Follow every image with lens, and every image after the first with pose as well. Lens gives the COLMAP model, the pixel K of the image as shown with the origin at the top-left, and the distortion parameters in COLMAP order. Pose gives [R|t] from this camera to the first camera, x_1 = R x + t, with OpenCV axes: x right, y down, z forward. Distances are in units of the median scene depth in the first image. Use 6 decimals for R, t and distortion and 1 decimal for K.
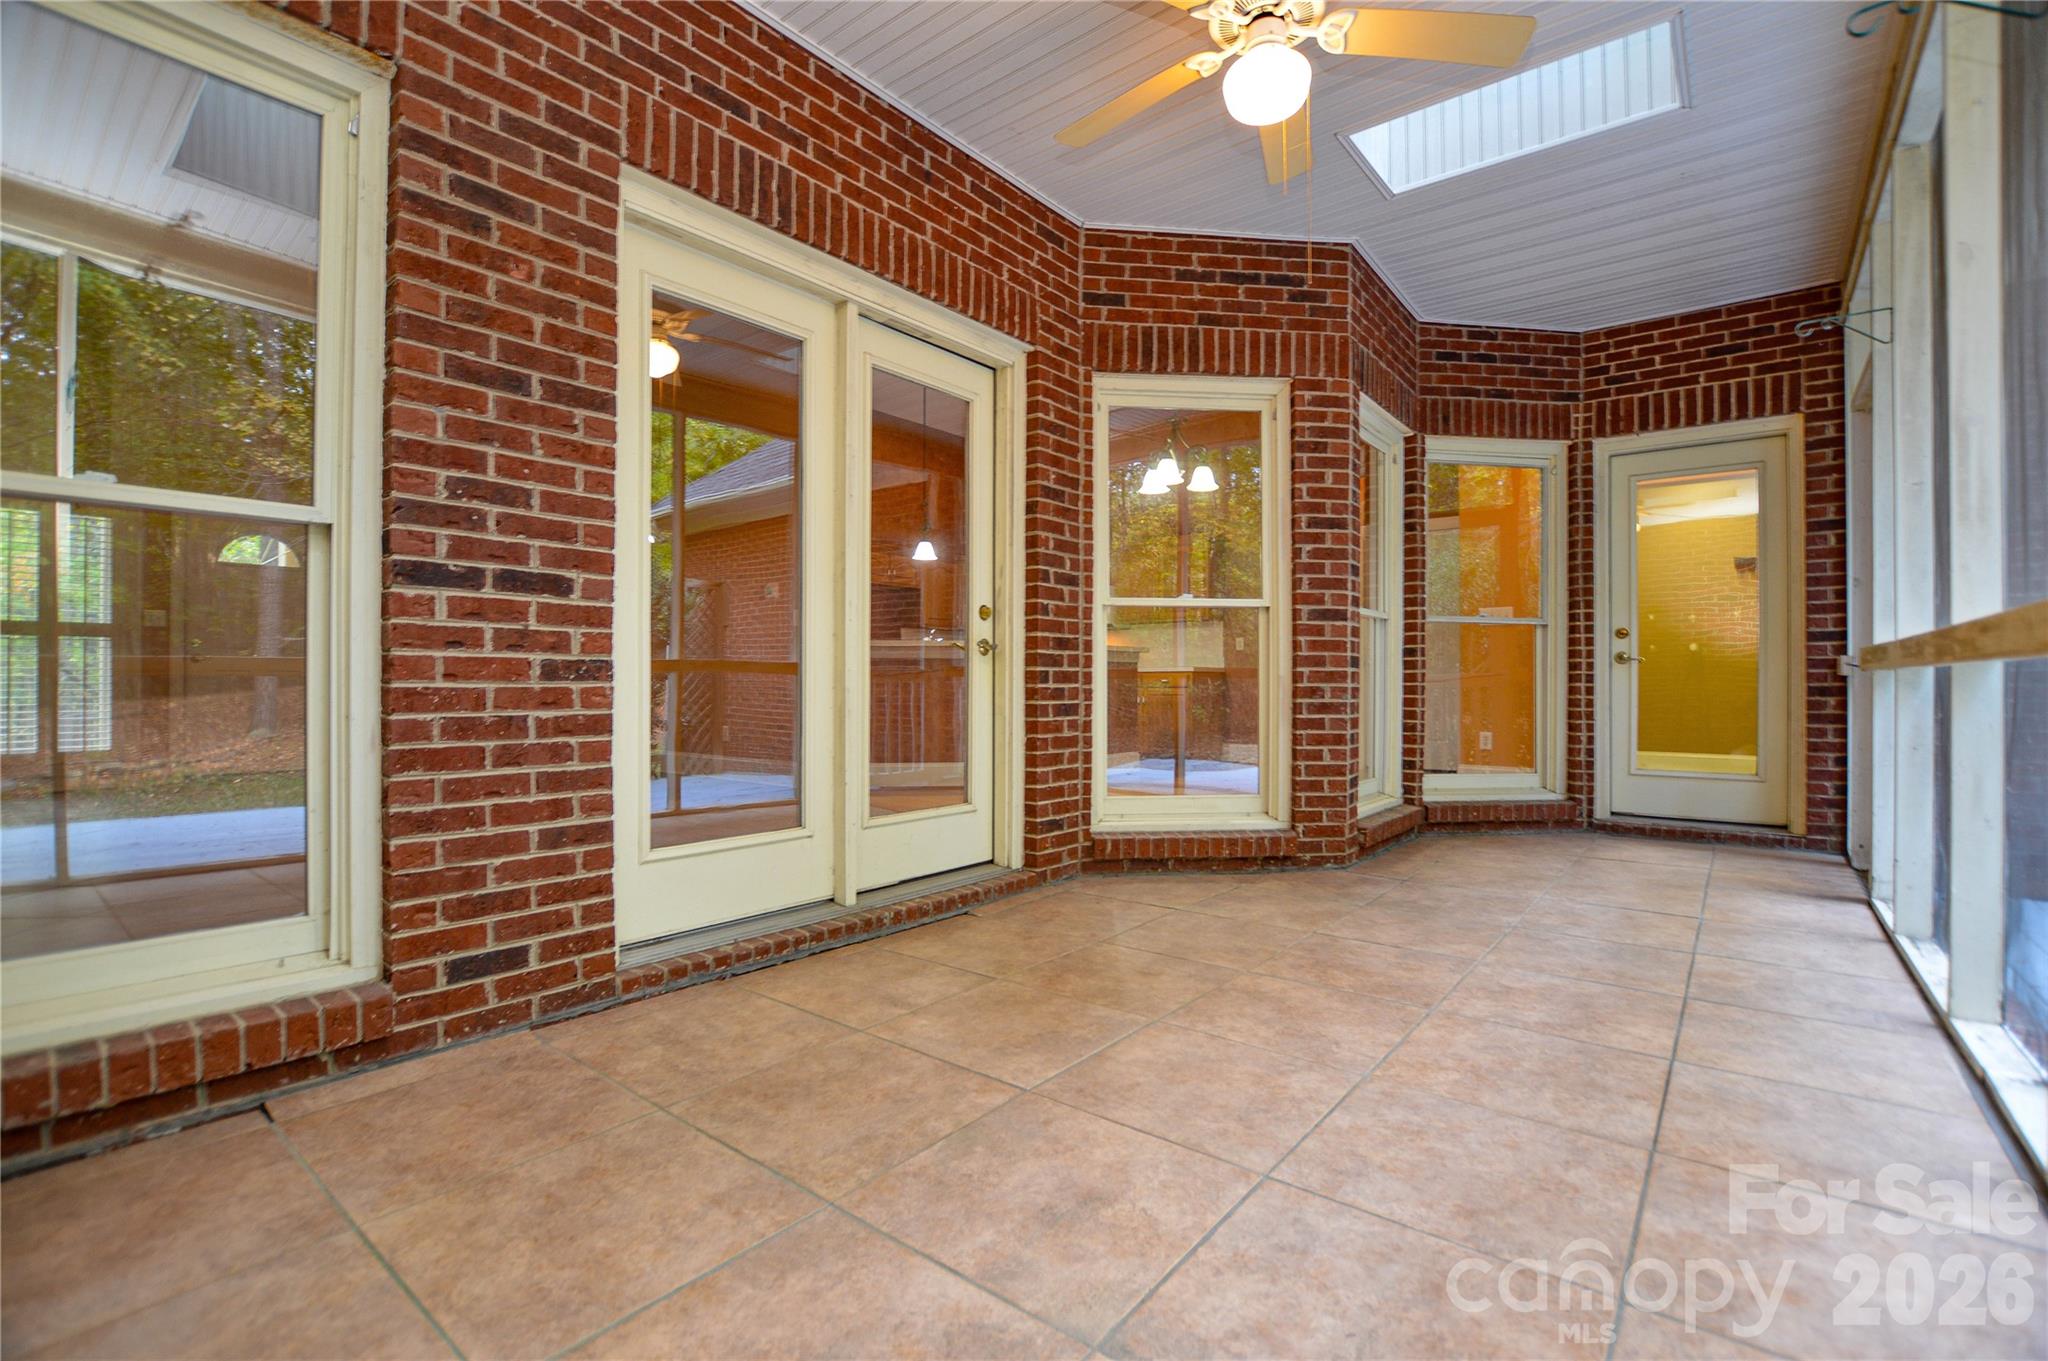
lens RADIAL K [[913.5, 0, 1021.3], [0, 913.5, 679.6], [0, 0, 1]] dist [-0.032388, -0.000065]
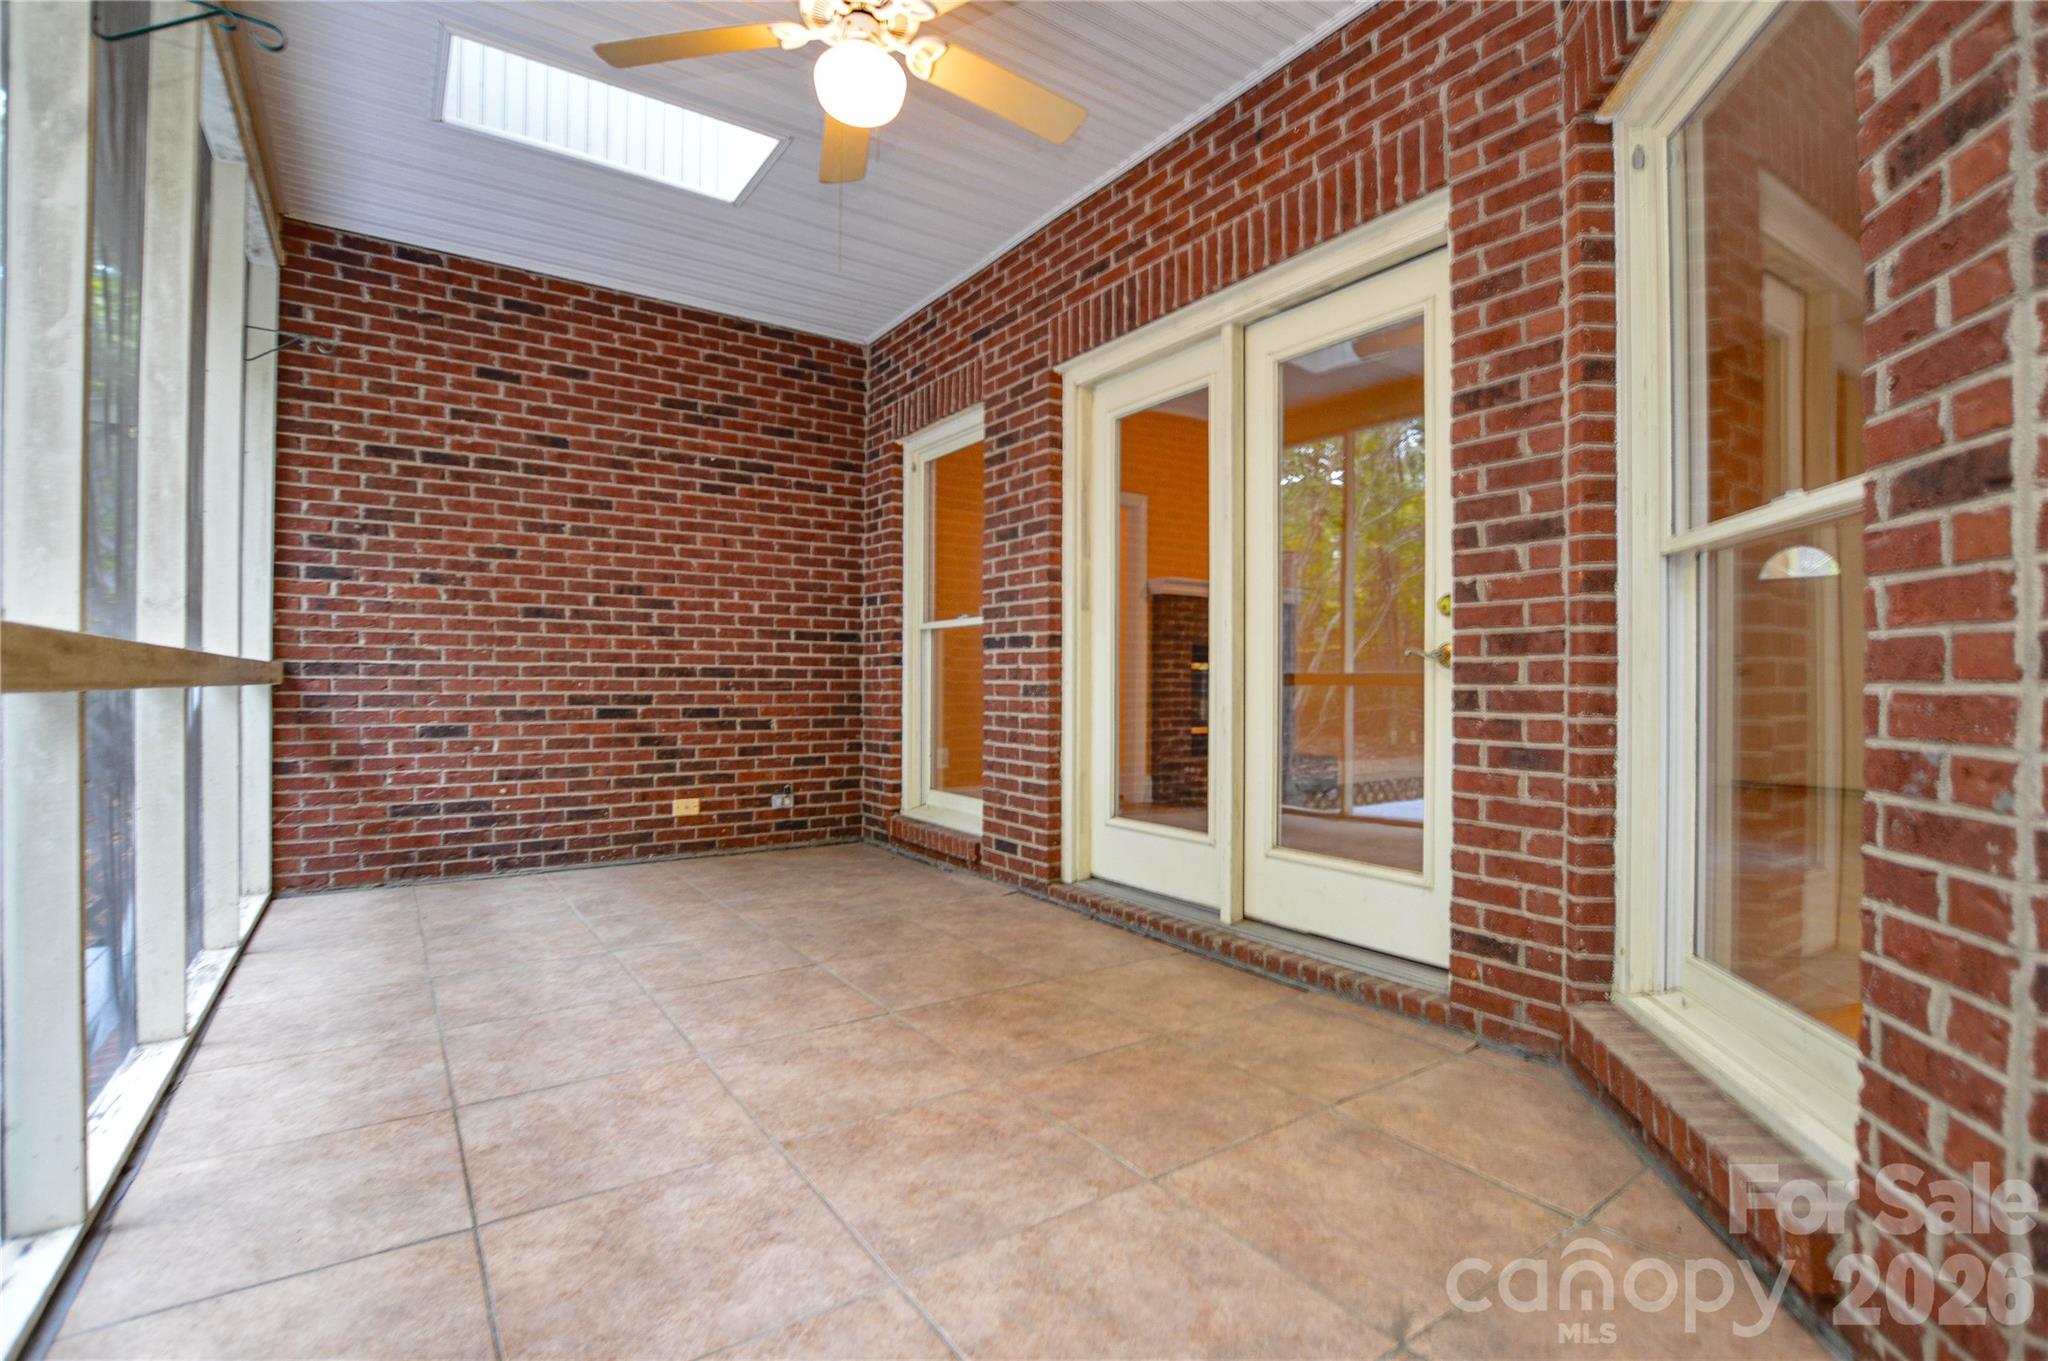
lens RADIAL K [[924.5, 0, 1008.1], [0, 924.5, 676.0], [0, 0, 1]] dist [-0.026316, -0.000026]
pose [[-0.286291, -0.008625, -0.958104, 0.669767], [-0.001308, 0.999962, -0.008611, -0.012735], [0.958142, -0.001212, -0.286291, 0.826864]]
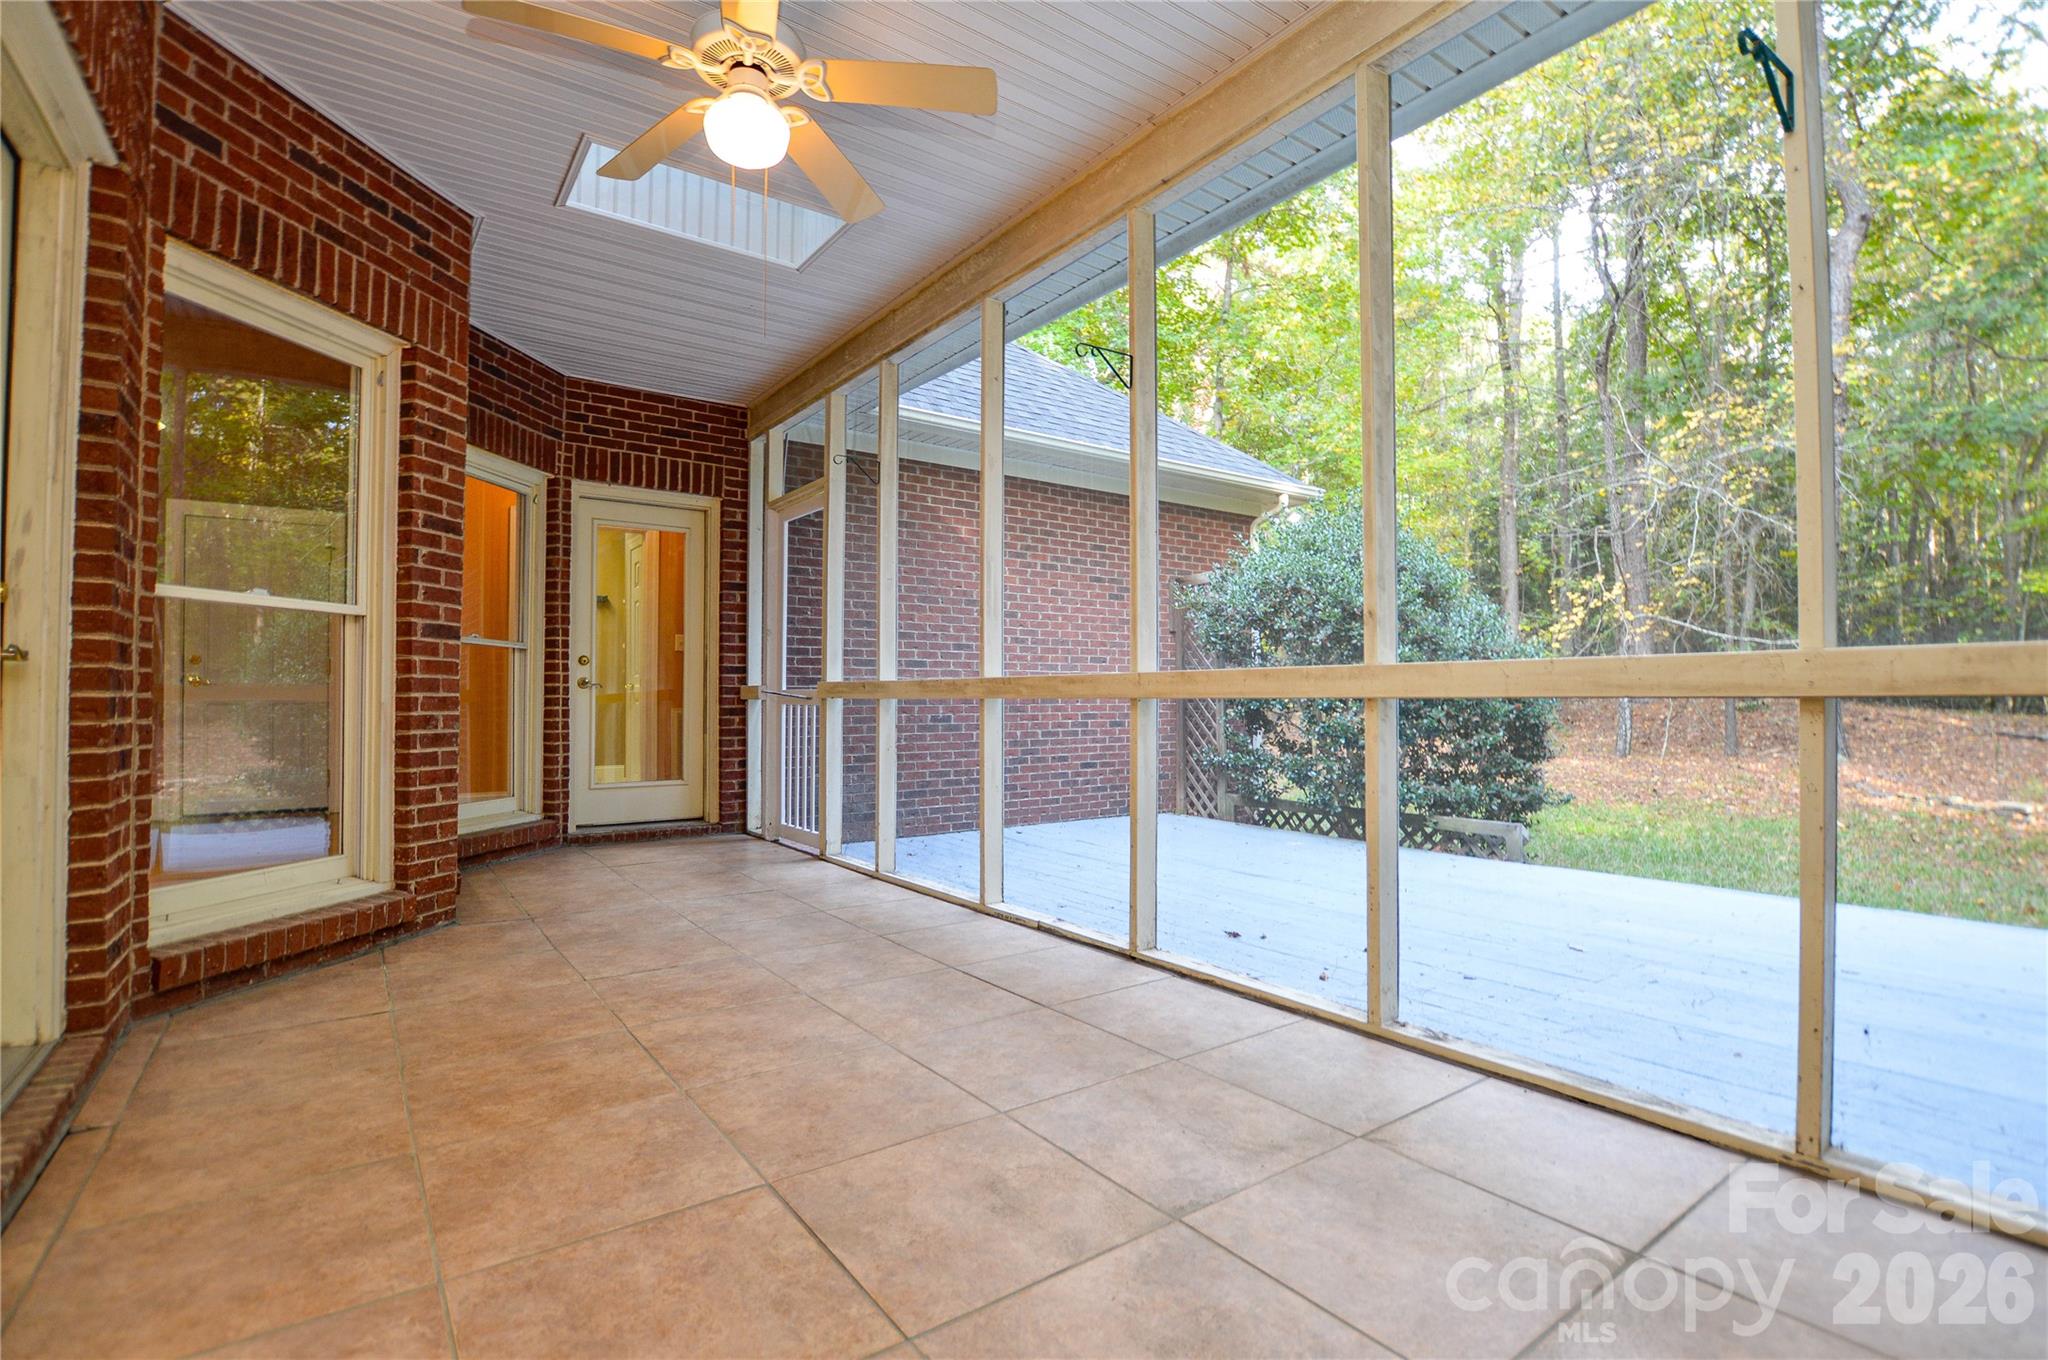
lens RADIAL K [[952.5, 0, 1015.4], [0, 952.5, 680.5], [0, 0, 1]] dist [-0.024273, -0.000688]
pose [[0.260692, 0.017128, 0.965270, -0.389005], [-0.002292, 0.999851, -0.017122, -0.010990], [-0.965419, 0.002251, 0.260693, 0.245779]]
